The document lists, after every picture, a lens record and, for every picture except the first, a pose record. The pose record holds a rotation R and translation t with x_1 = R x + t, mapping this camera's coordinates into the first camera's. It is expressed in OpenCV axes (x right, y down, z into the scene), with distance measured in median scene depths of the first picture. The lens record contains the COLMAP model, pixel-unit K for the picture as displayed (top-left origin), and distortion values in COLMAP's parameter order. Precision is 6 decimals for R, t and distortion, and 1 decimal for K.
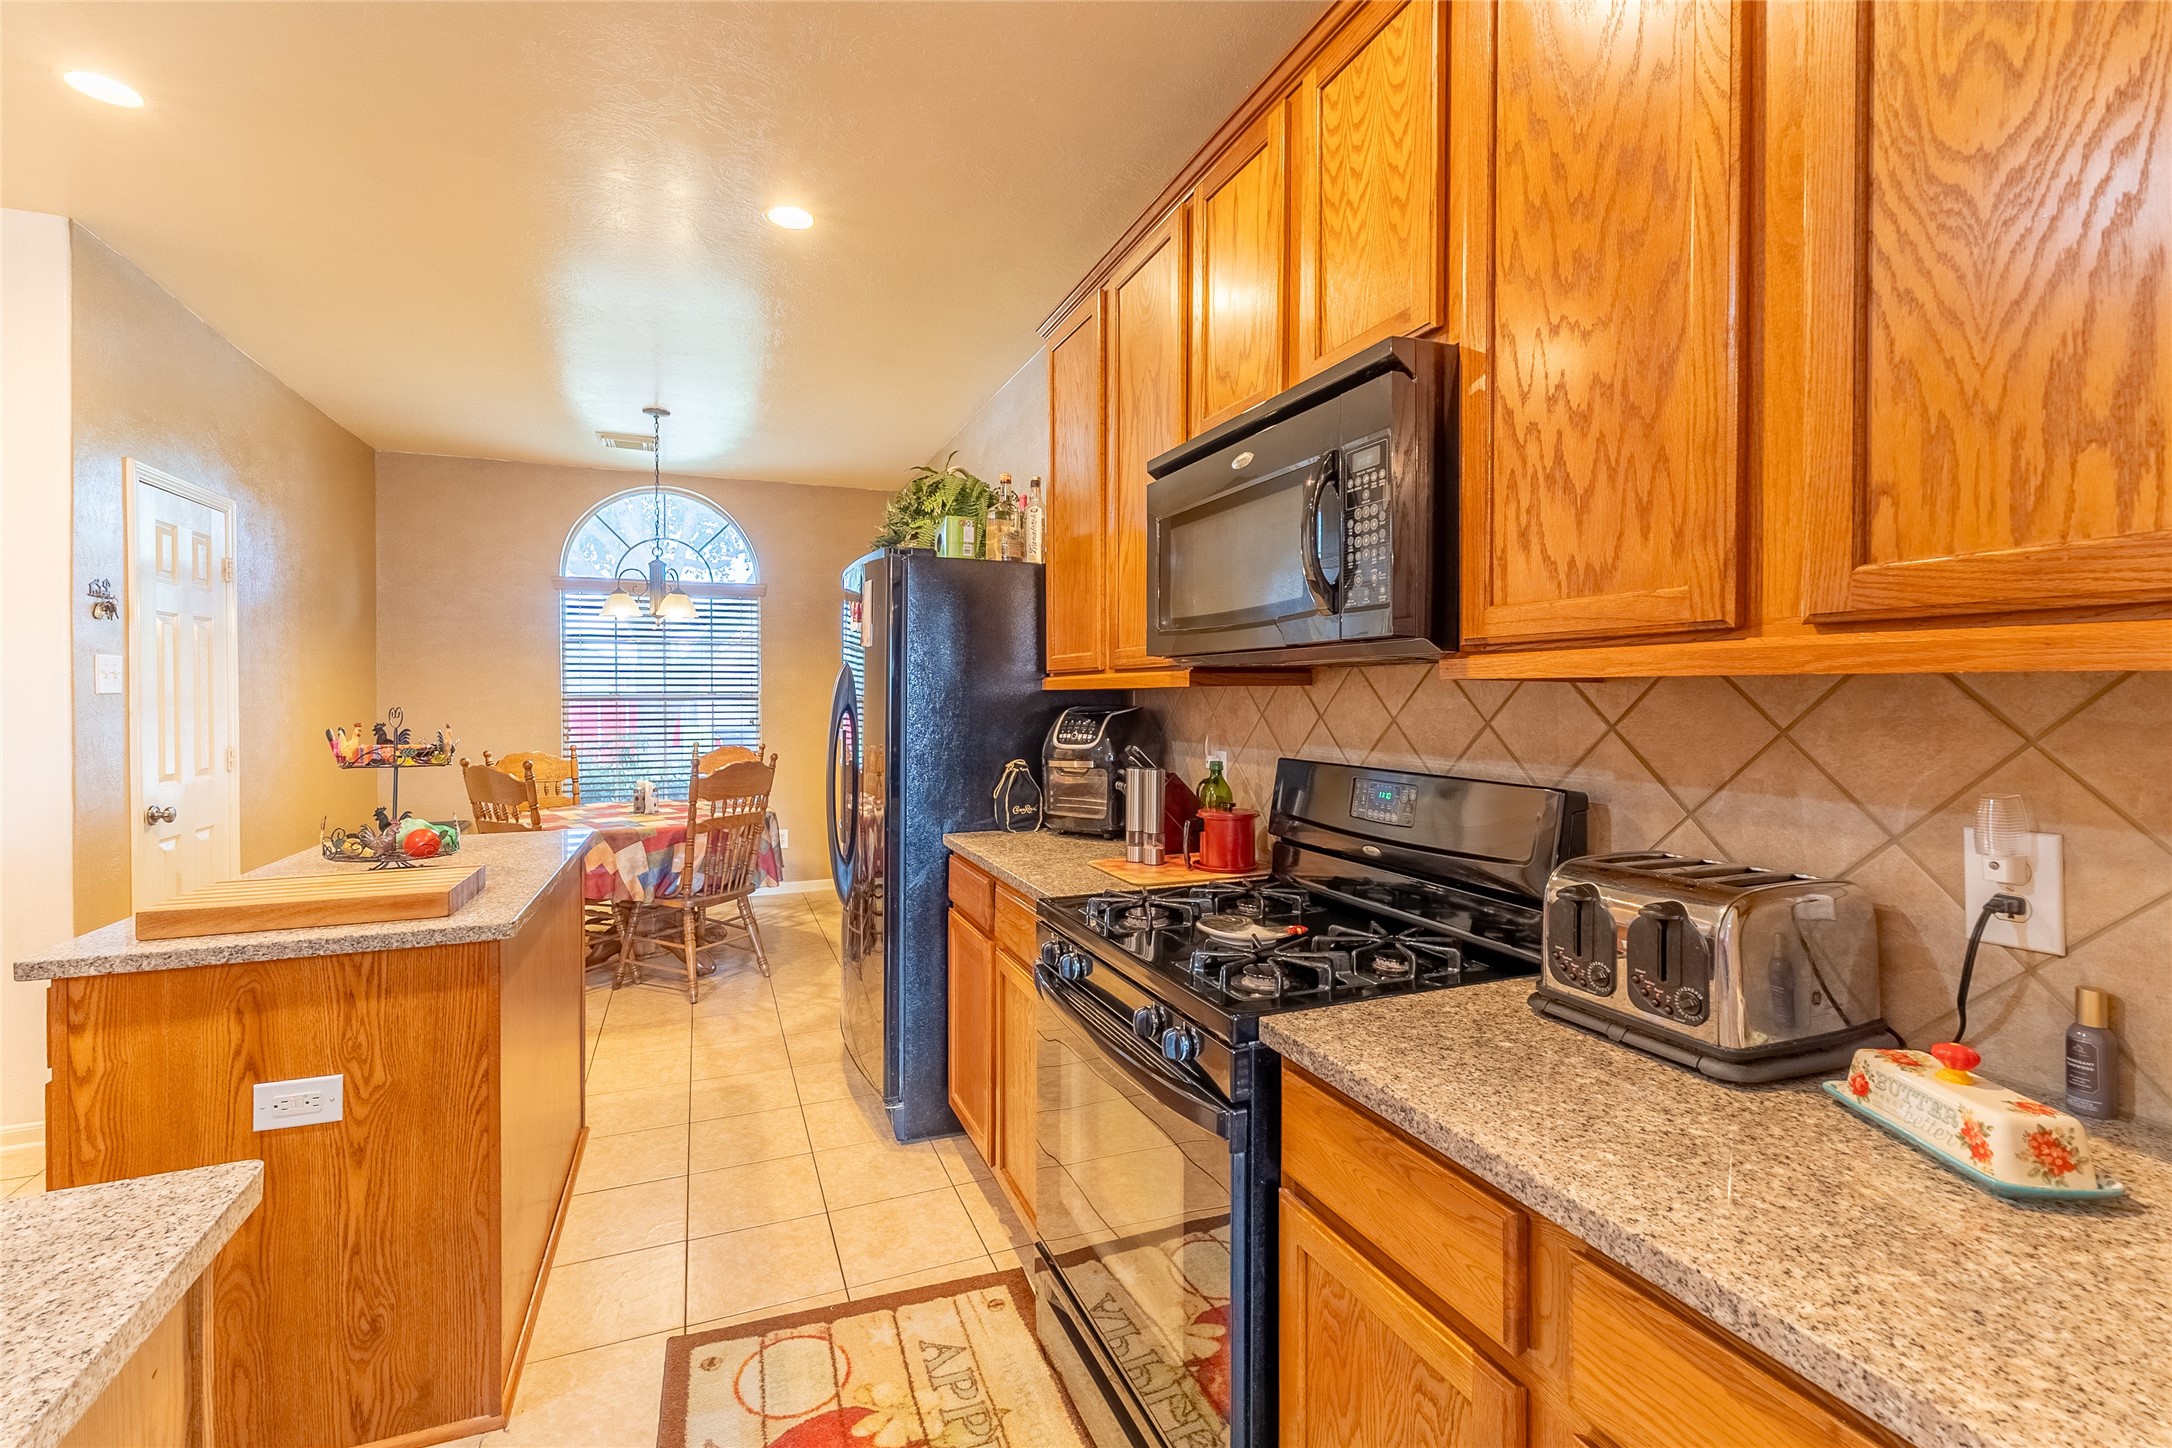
lens RADIAL K [[944.0, 0, 1076.3], [0, 944.0, 703.4], [0, 0, 1]] dist [0.006467, 0.001658]
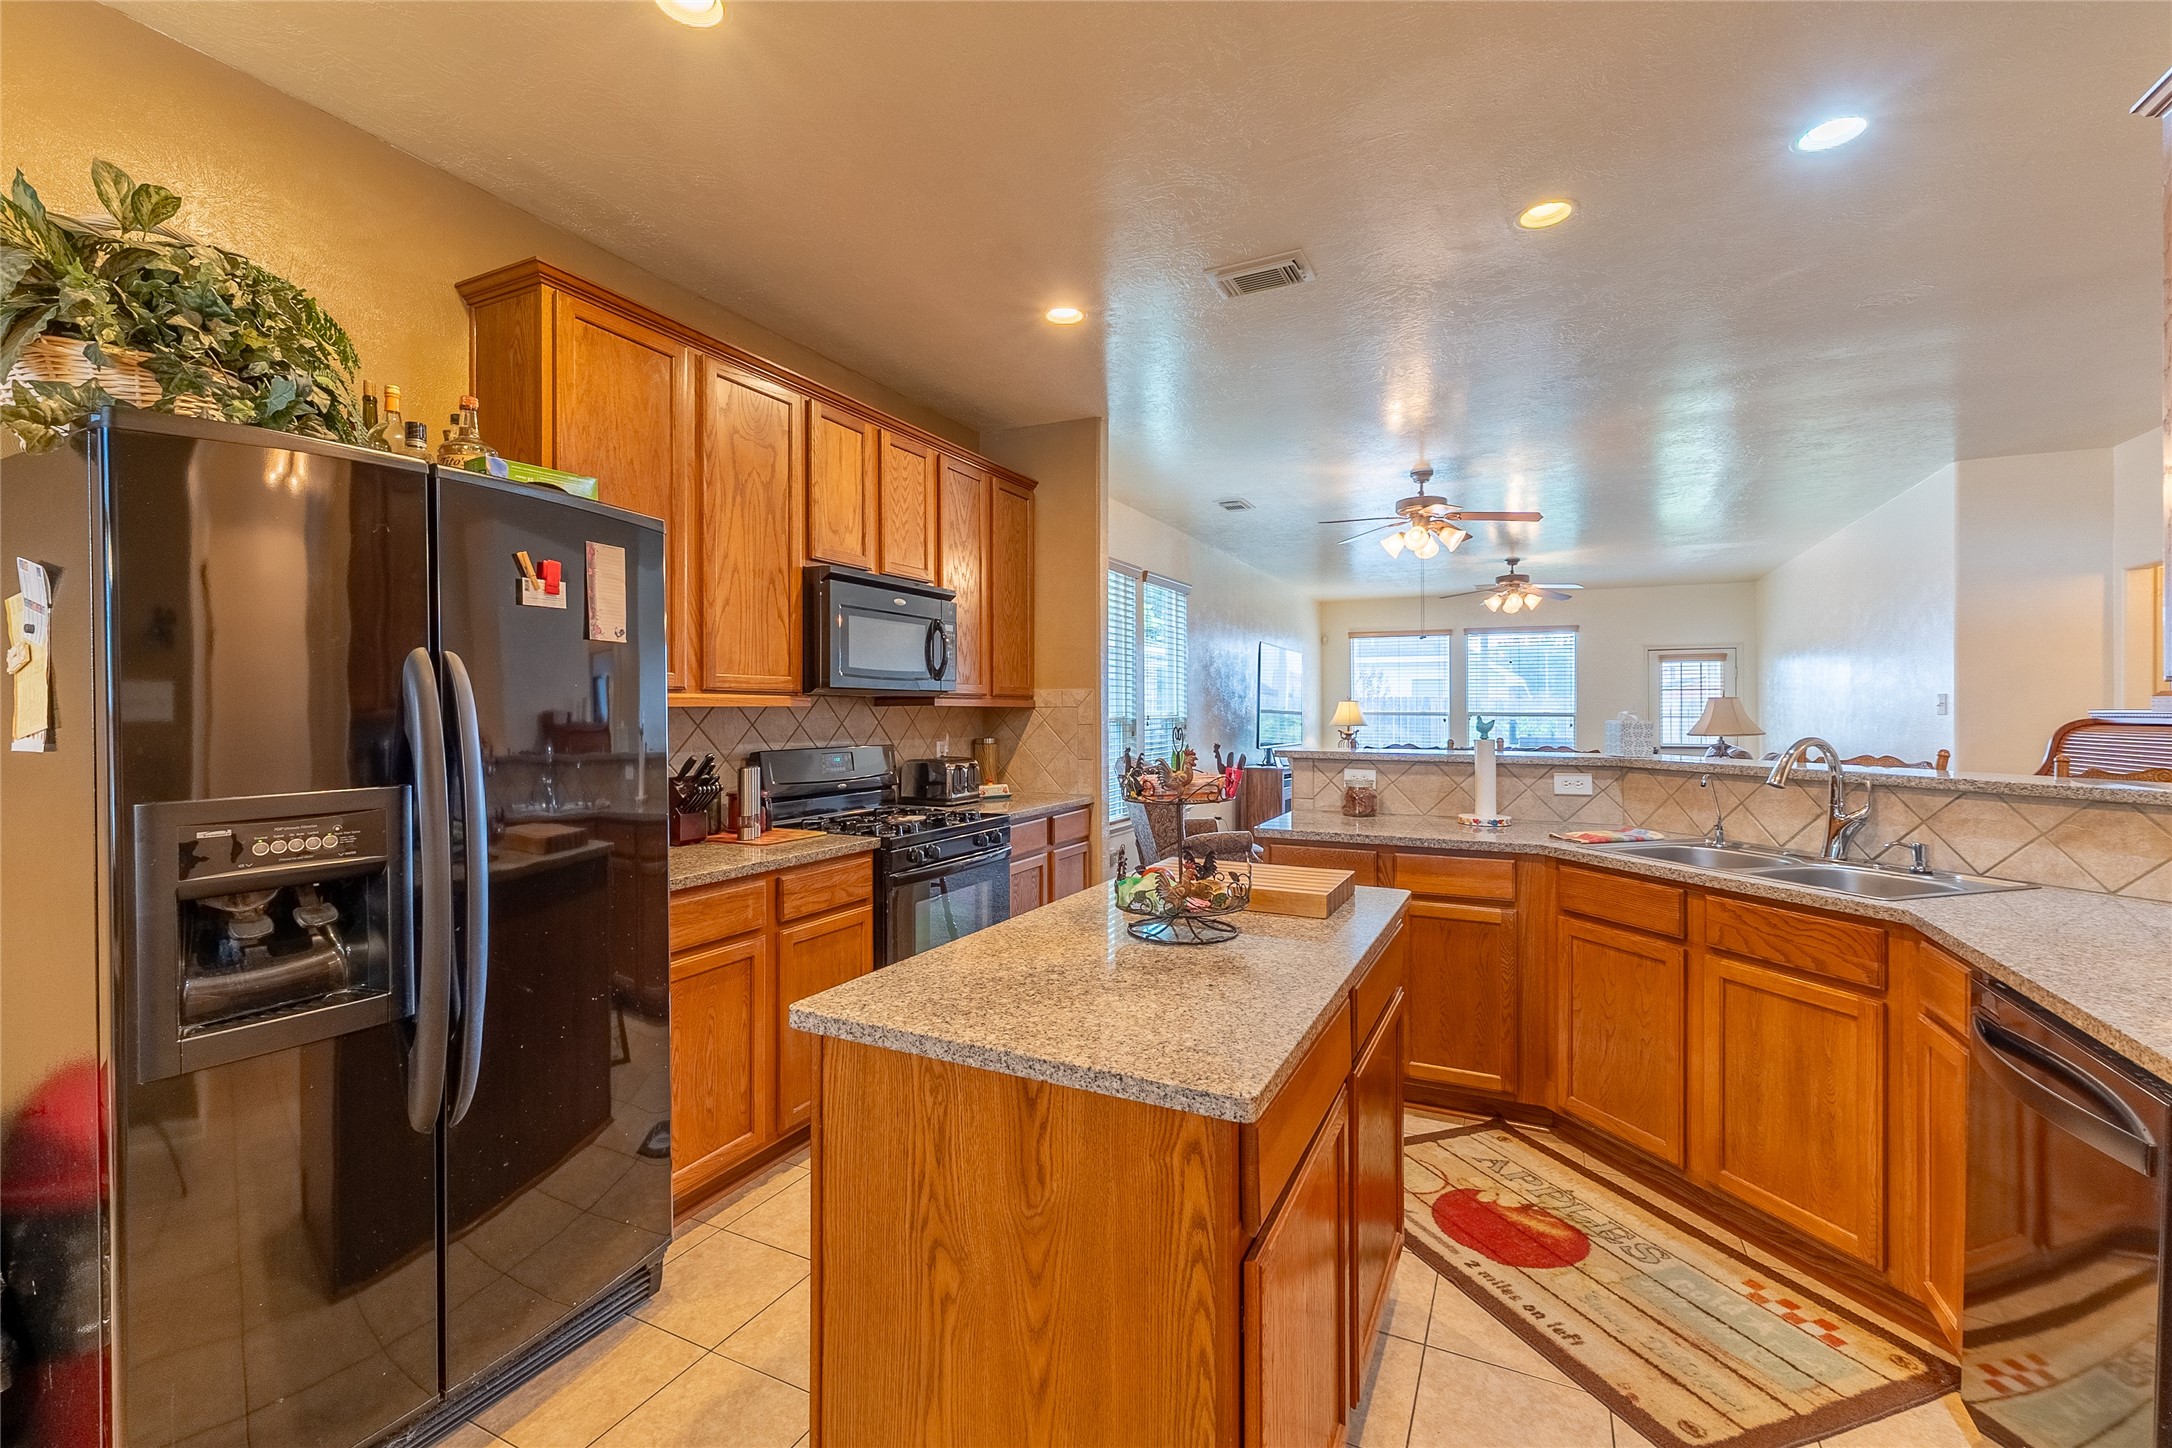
lens RADIAL K [[944.0, 0, 1083.1], [0, 944.0, 715.6], [0, 0, 1]] dist [0.006467, 0.001658]
pose [[-0.666055, -0.006091, 0.745878, -0.788007], [0.008027, 0.999850, 0.015333, -0.013512], [-0.745859, 0.016200, -0.665906, 0.985607]]
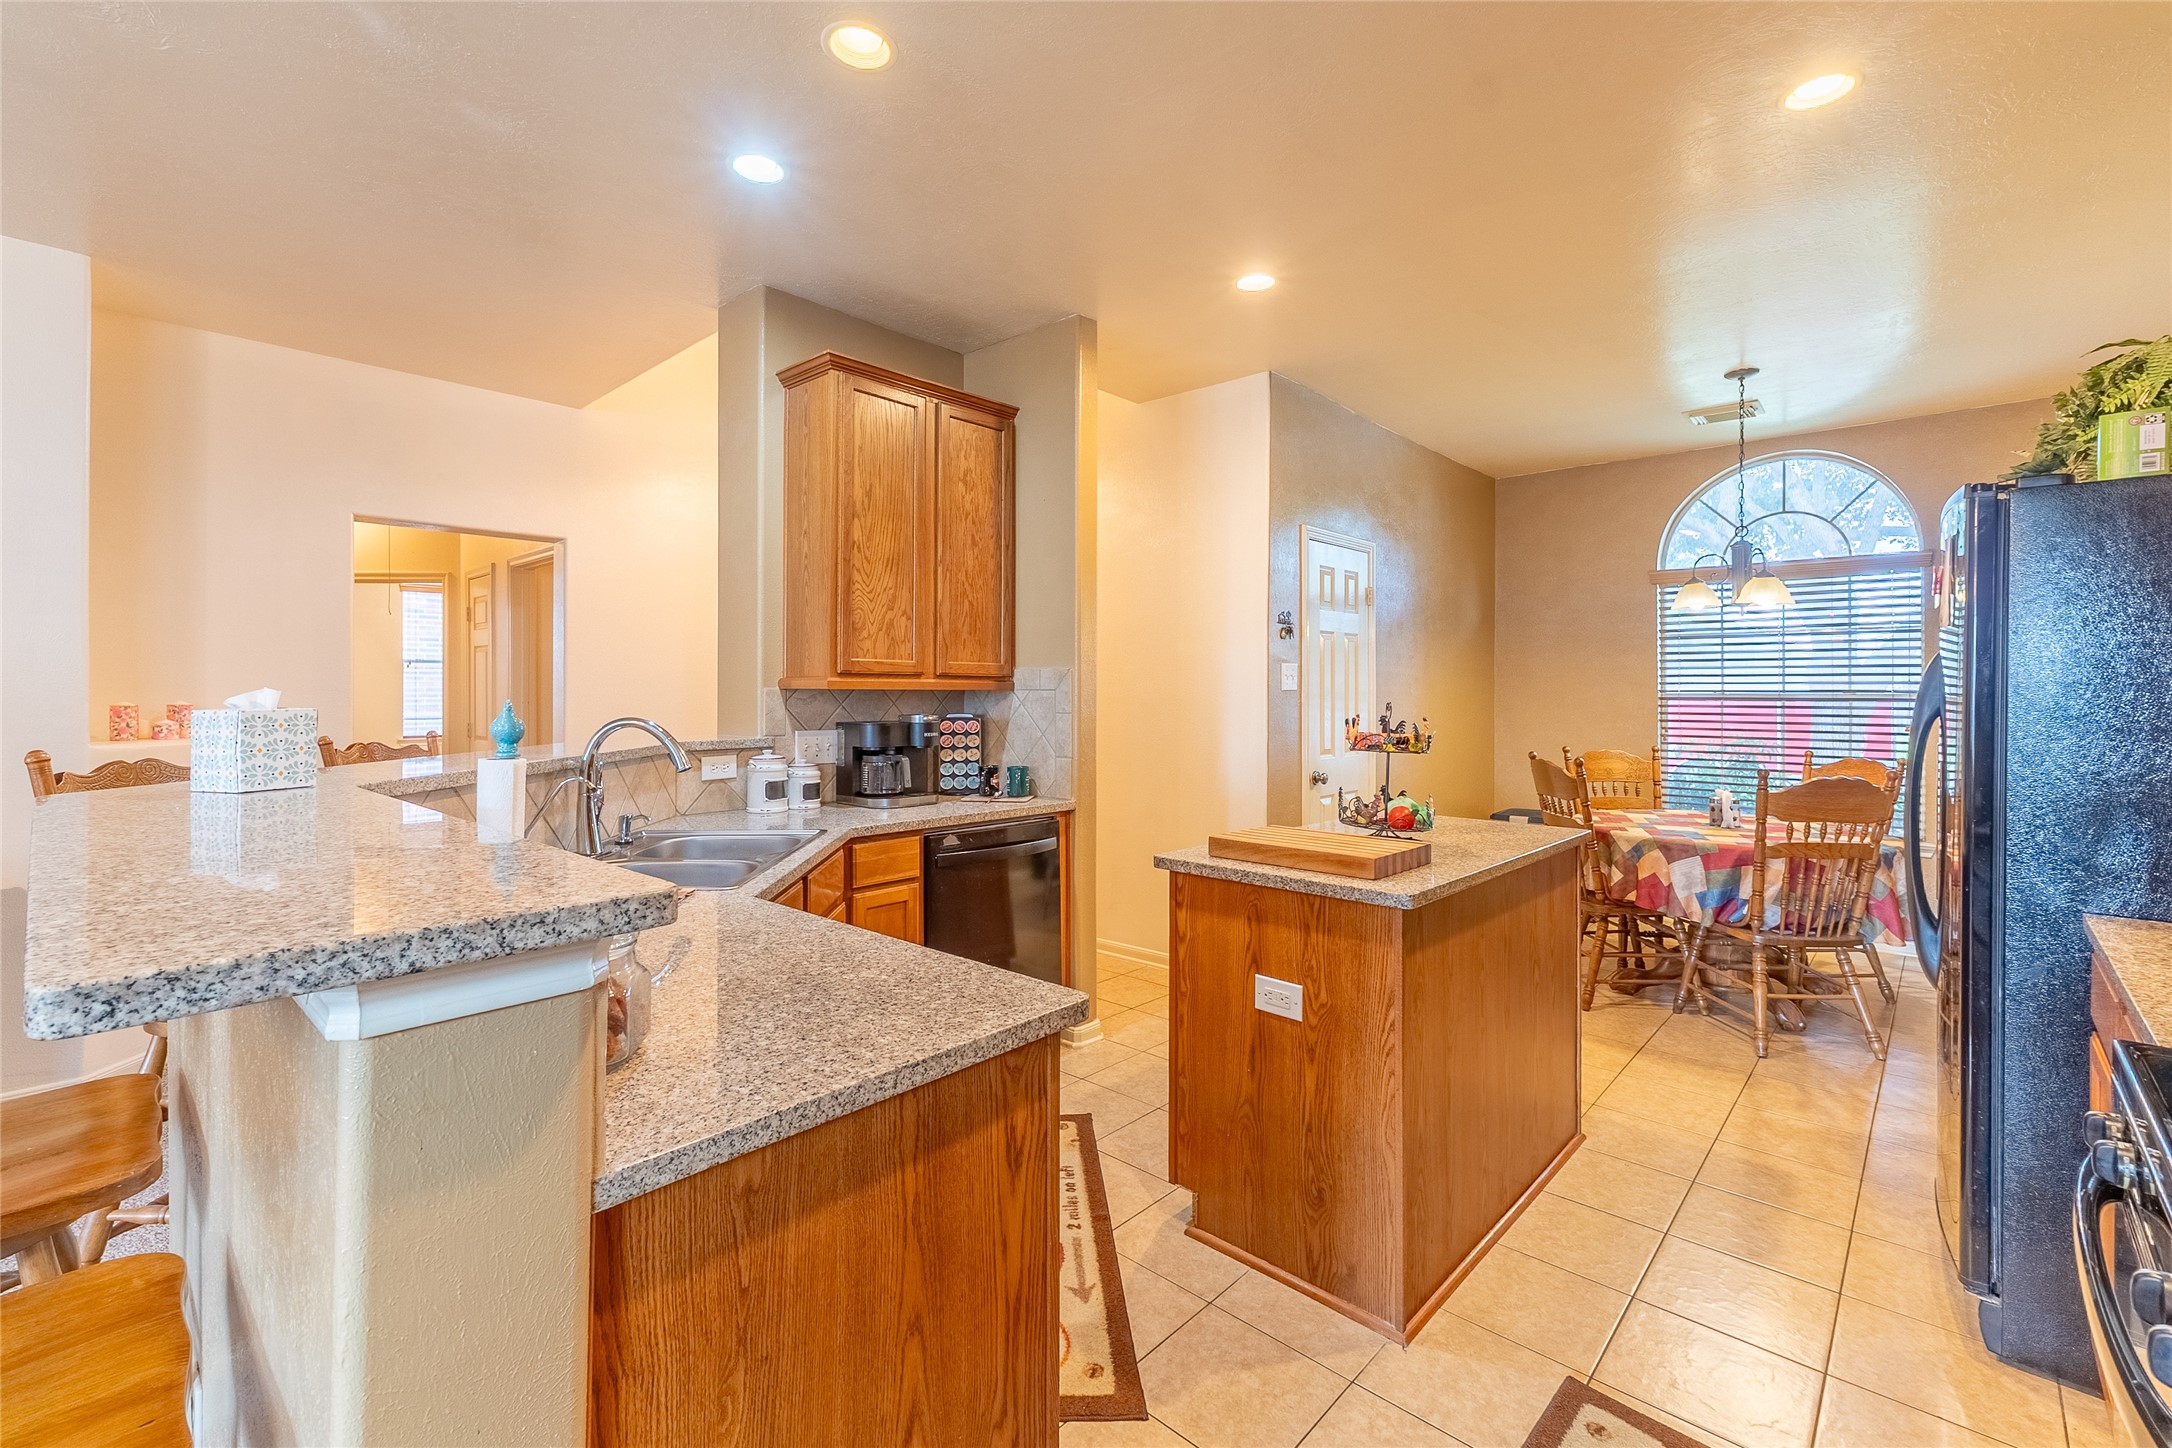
lens RADIAL K [[944.0, 0, 1061.7], [0, 944.0, 687.7], [0, 0, 1]] dist [0.006467, 0.001658]
pose [[0.420714, 0.000942, -0.907193, 0.126138], [-0.014644, 0.999876, -0.005753, -0.000784], [0.907075, 0.015706, 0.420676, 0.080140]]
